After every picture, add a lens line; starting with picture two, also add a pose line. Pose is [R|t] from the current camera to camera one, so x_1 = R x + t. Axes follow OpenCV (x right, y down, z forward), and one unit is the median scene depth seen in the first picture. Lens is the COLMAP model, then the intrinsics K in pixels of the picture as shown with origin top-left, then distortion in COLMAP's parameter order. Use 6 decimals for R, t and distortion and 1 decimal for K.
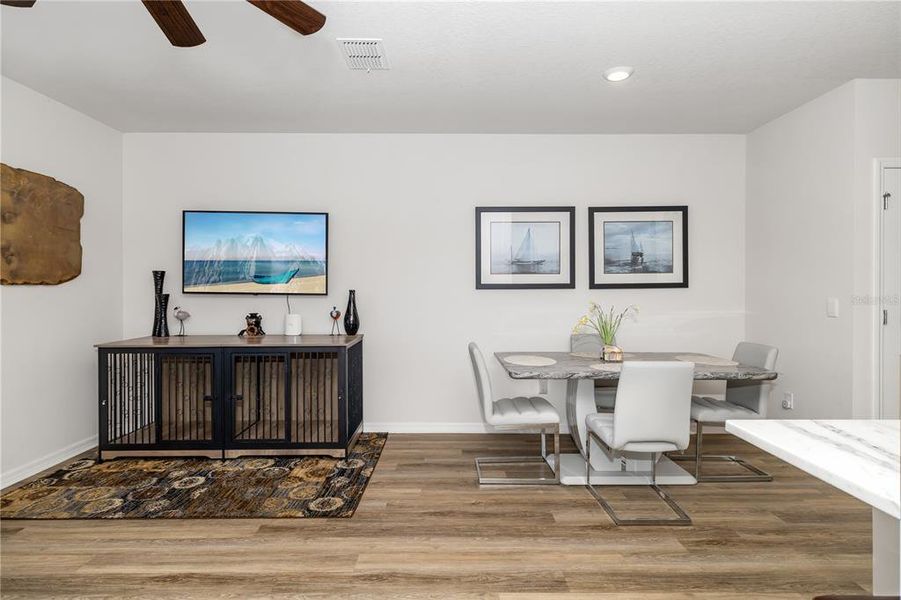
lens RADIAL K [[482.2, 0, 449.9], [0, 482.2, 290.2], [0, 0, 1]] dist [0.002159, 0.001328]
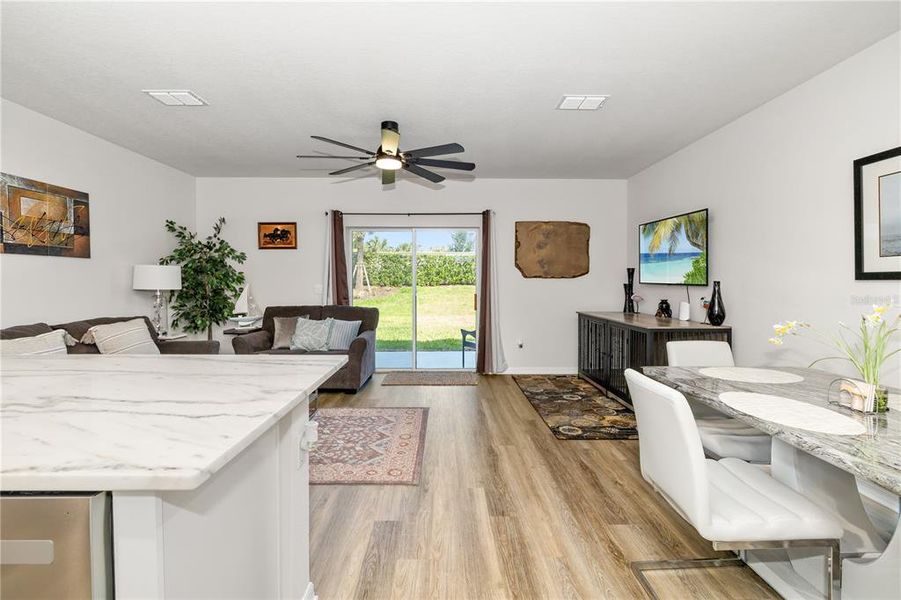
lens RADIAL K [[410.8, 0, 455.6], [0, 410.8, 287.7], [0, 0, 1]] dist [-0.007550, 0.002953]
pose [[0.022562, 0.017114, -0.999599, 0.755831], [-0.005909, 0.999838, 0.016985, 0.001987], [0.999728, 0.005524, 0.022660, 0.505235]]
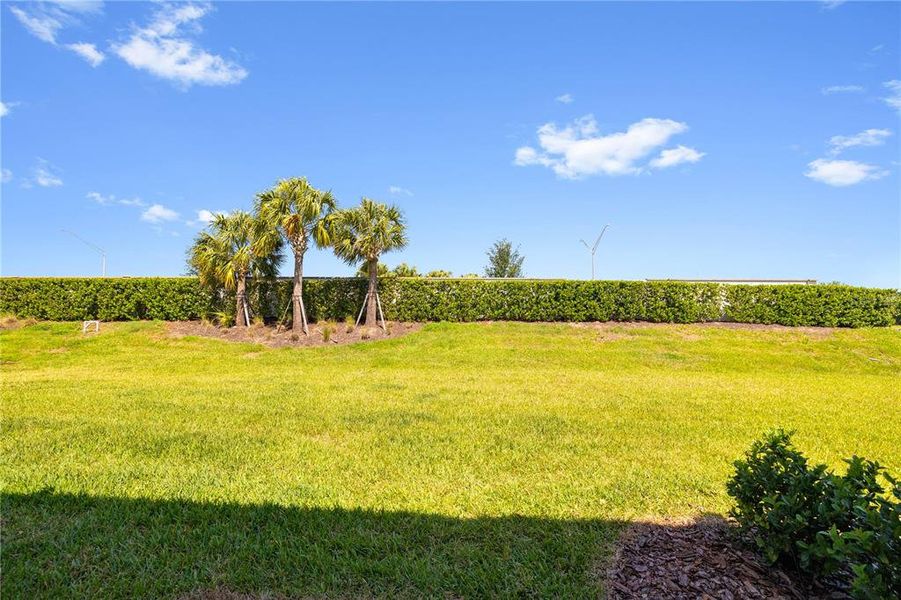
lens RADIAL K [[379.6, 0, 445.4], [0, 379.6, 304.6], [0, 0, 1]] dist [0.004729, 0.000184]
pose [[-0.079801, -0.008659, -0.996773, -1.016431], [-0.014243, 0.999870, -0.007546, -0.071672], [0.996709, 0.013595, -0.079914, 0.399292]]
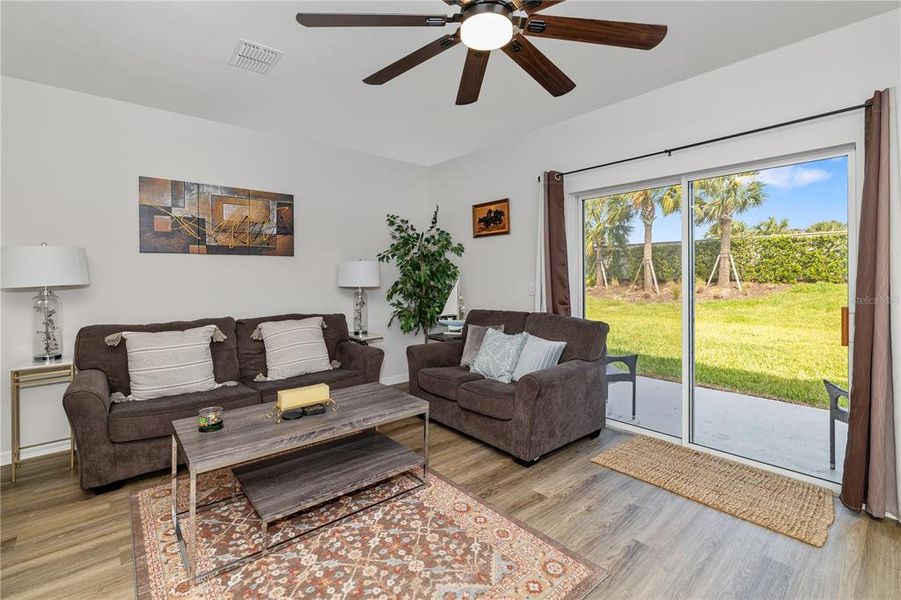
lens RADIAL K [[410.8, 0, 449.5], [0, 410.8, 276.0], [0, 0, 1]] dist [-0.007550, 0.002953]
pose [[-0.759764, 0.003046, -0.650192, 0.074459], [0.001661, 0.999995, 0.002743, 0.000765], [0.650197, 0.001004, -0.759765, 0.704059]]
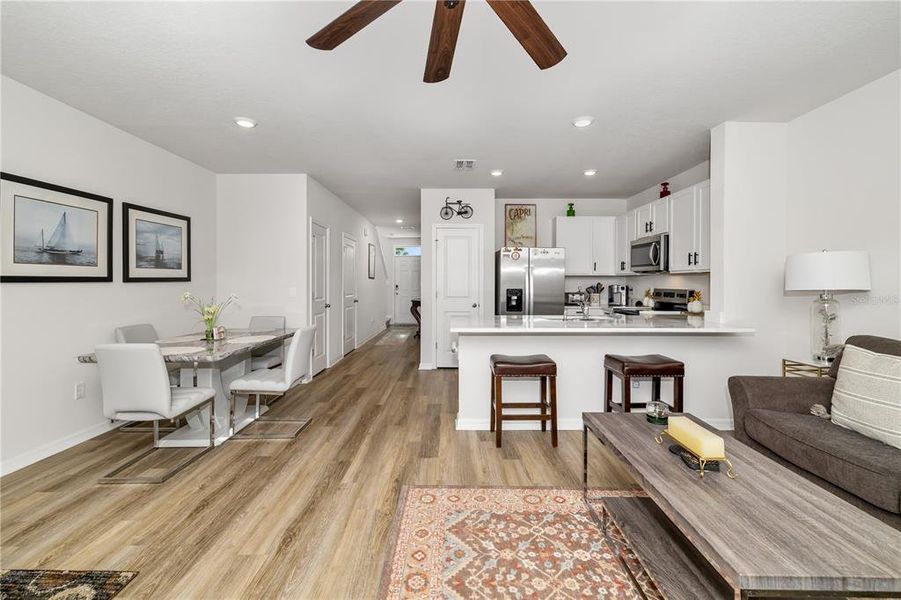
lens RADIAL K [[379.6, 0, 447.6], [0, 379.6, 285.1], [0, 0, 1]] dist [0.004729, 0.000184]
pose [[0.015443, -0.007388, 0.999853, -0.616983], [0.004935, 0.999961, 0.007313, 0.000887], [-0.999869, 0.004822, 0.015478, 0.368594]]
